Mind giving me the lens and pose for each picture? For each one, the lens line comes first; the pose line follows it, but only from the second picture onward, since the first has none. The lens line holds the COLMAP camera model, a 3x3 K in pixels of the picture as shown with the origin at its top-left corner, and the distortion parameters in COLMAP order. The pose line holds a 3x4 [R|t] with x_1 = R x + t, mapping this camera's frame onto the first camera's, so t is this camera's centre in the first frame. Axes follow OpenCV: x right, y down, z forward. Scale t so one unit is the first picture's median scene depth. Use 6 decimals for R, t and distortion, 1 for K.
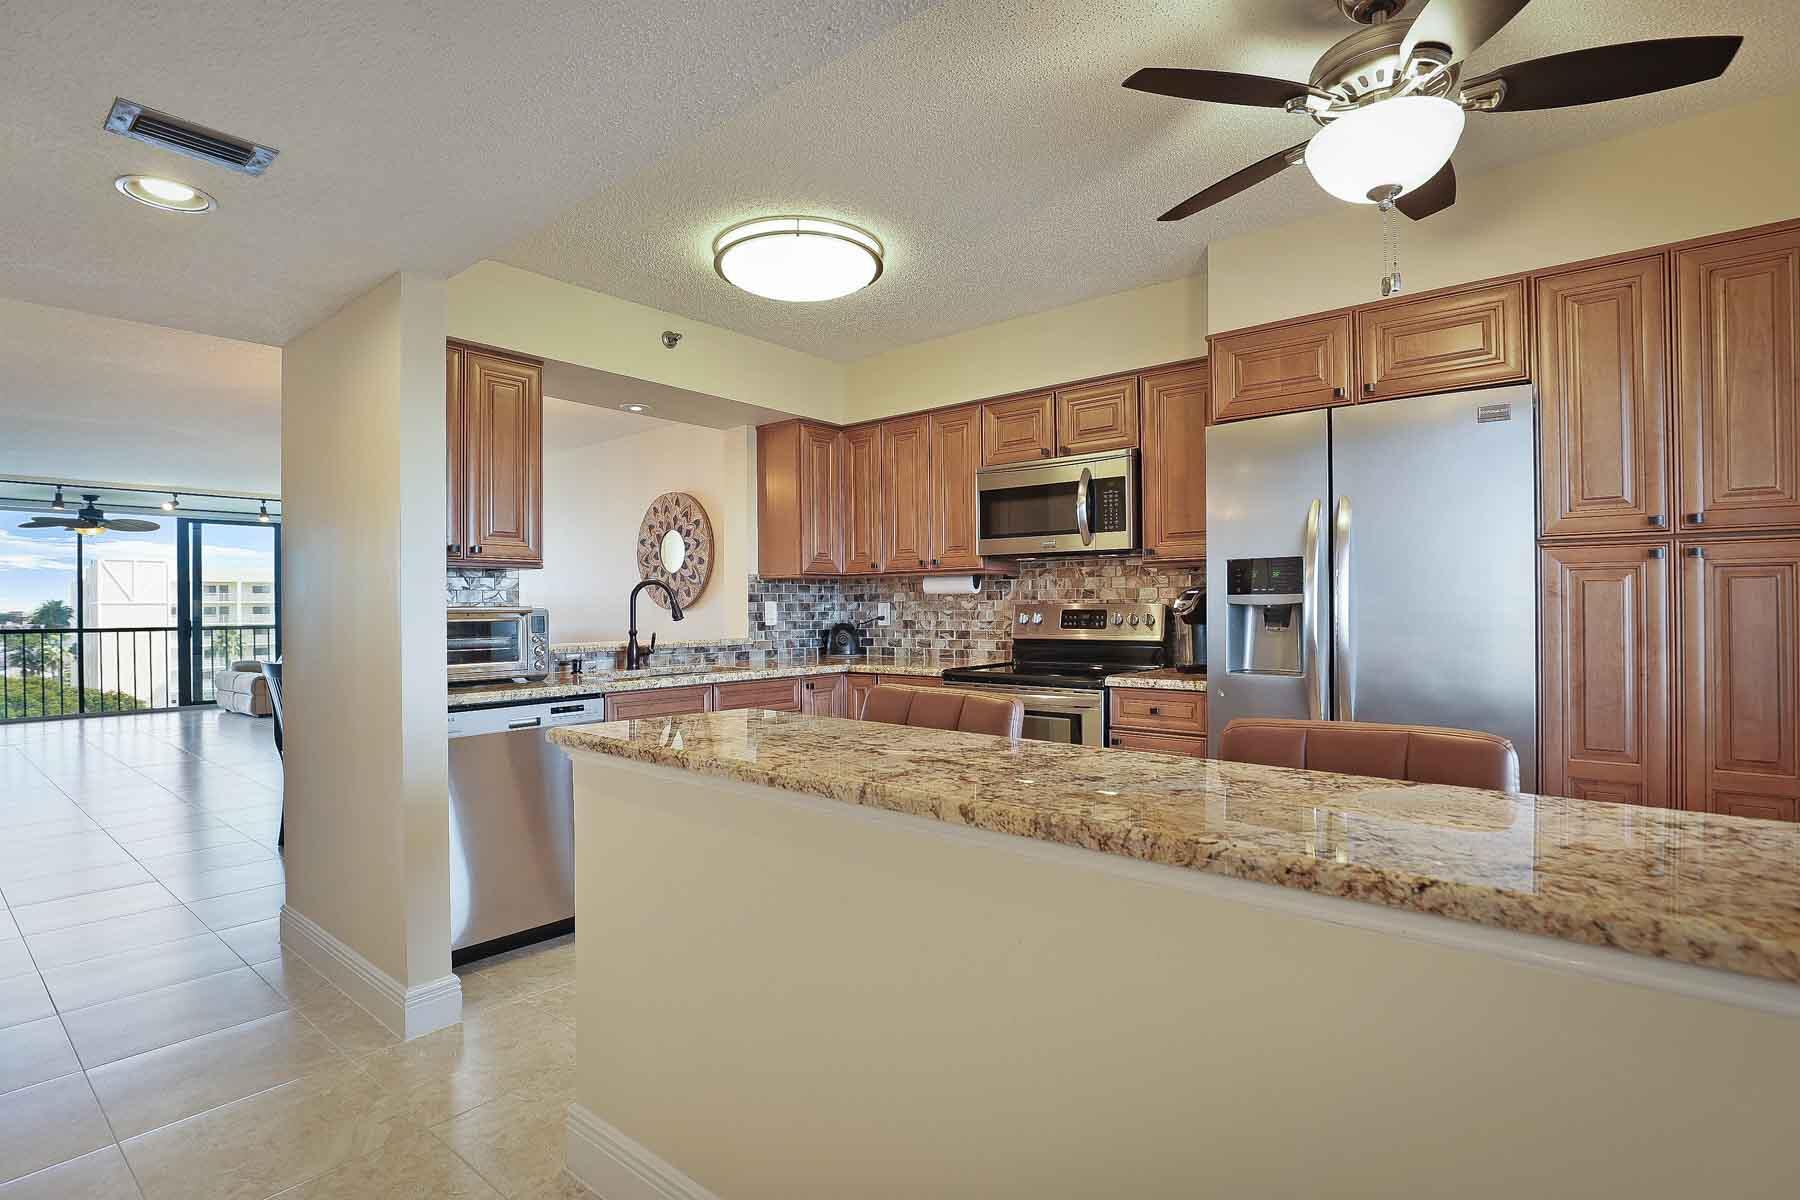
lens RADIAL K [[874.7, 0, 884.6], [0, 874.7, 604.4], [0, 0, 1]] dist [-0.018933, 0.001283]
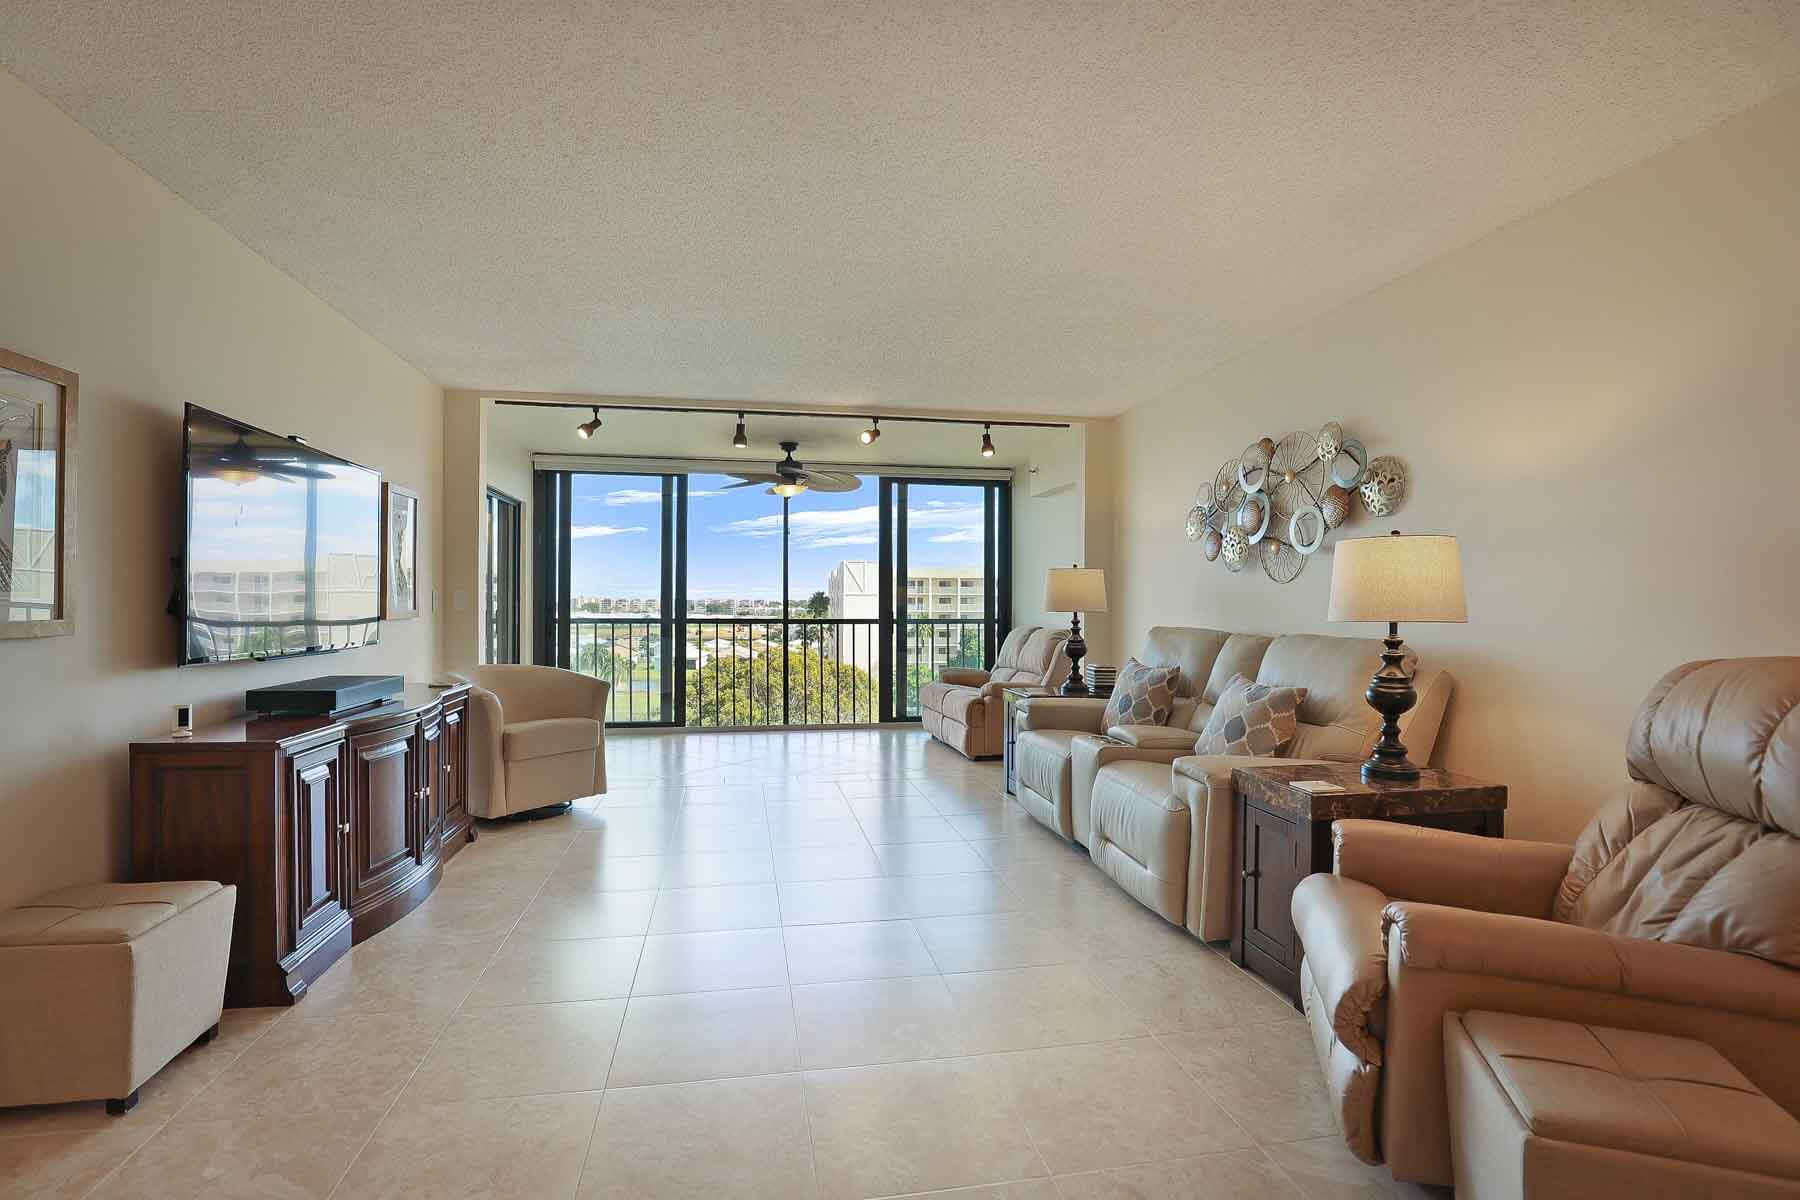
lens RADIAL K [[833.4, 0, 893.8], [0, 833.4, 603.7], [0, 0, 1]] dist [-0.031065, 0.001305]
pose [[0.775439, 0.011603, -0.631316, -0.624430], [-0.007168, 0.999928, 0.009573, 0.009474], [0.631382, -0.002898, 0.775467, 0.788990]]
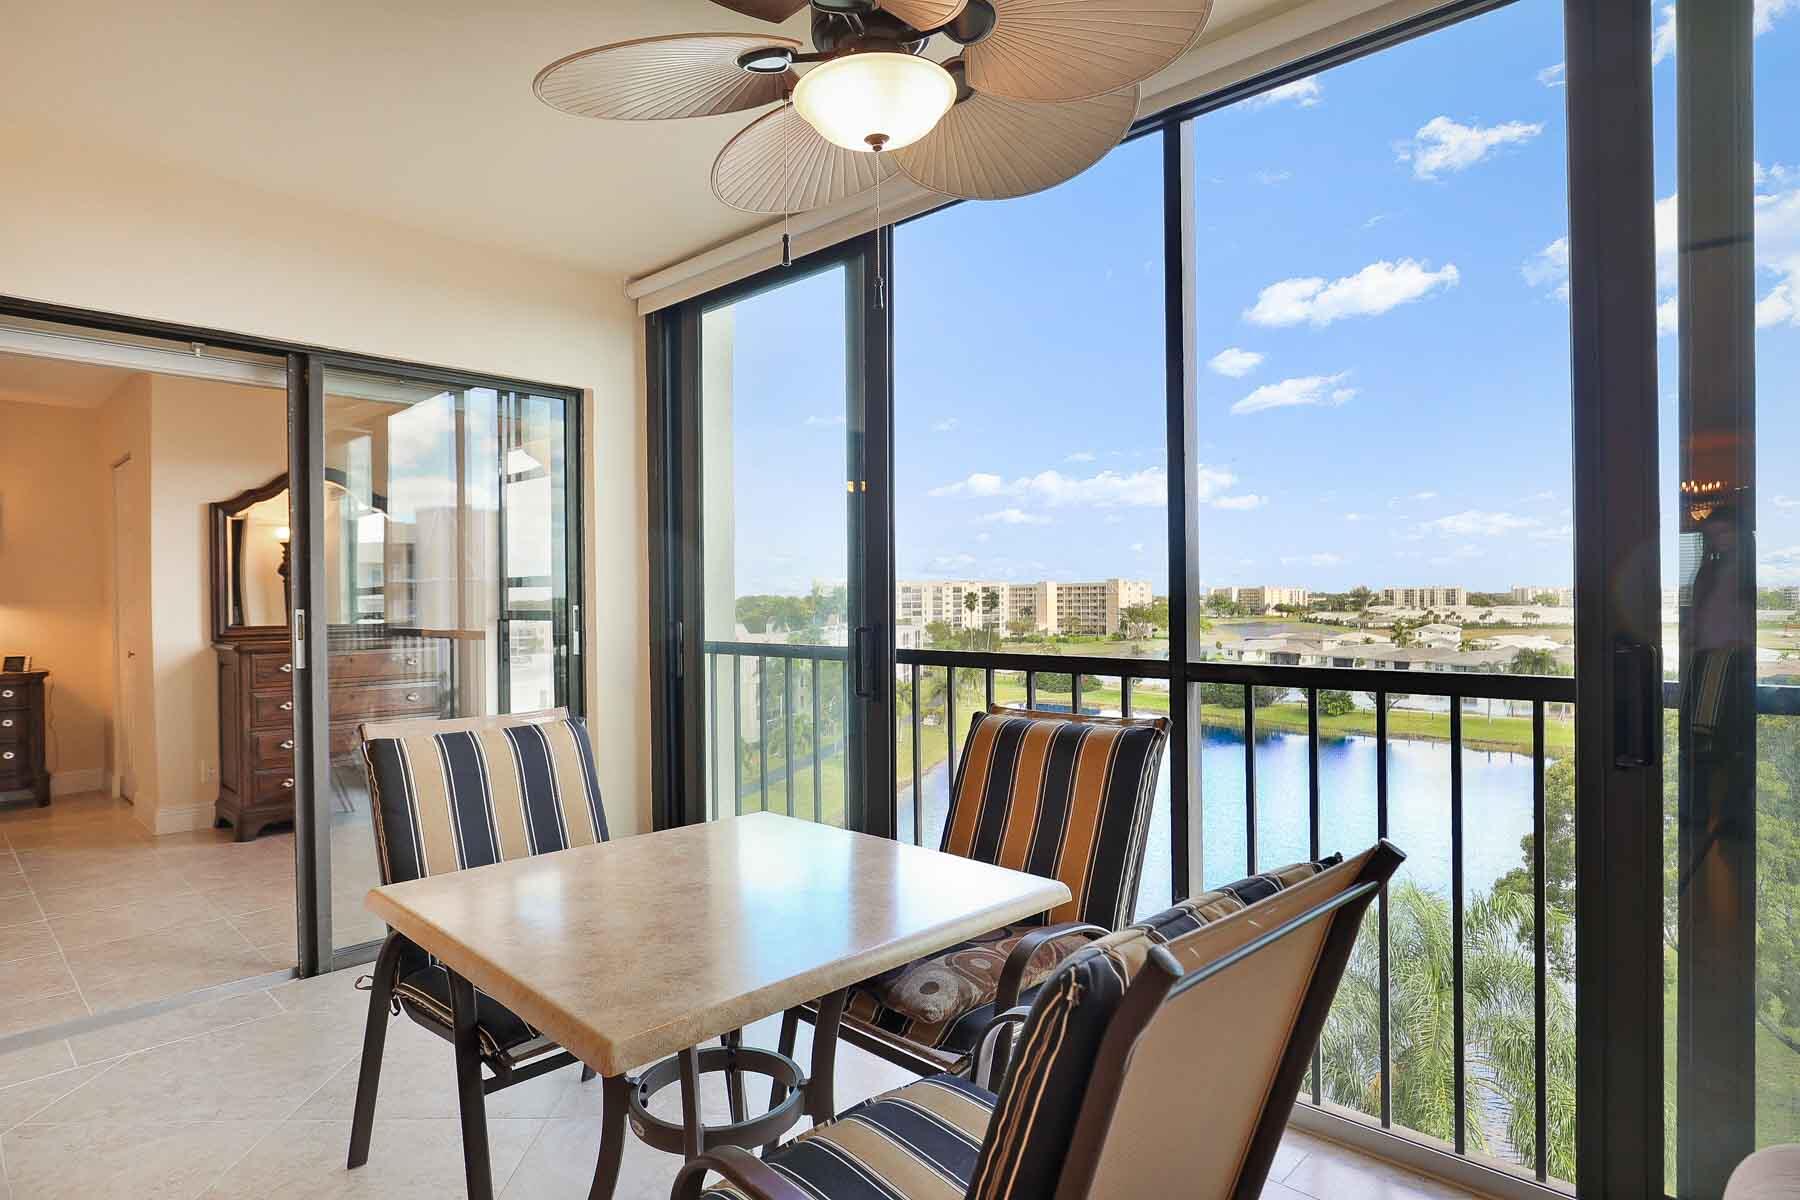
lens RADIAL K [[982.2, 0, 895.3], [0, 982.2, 603.2], [0, 0, 1]] dist [-0.022285, 0.006525]
pose [[-0.051707, 0.014699, -0.998554, -1.164466], [0.012705, 0.999820, 0.014059, 0.013799], [0.998581, -0.011959, -0.051885, 1.622301]]
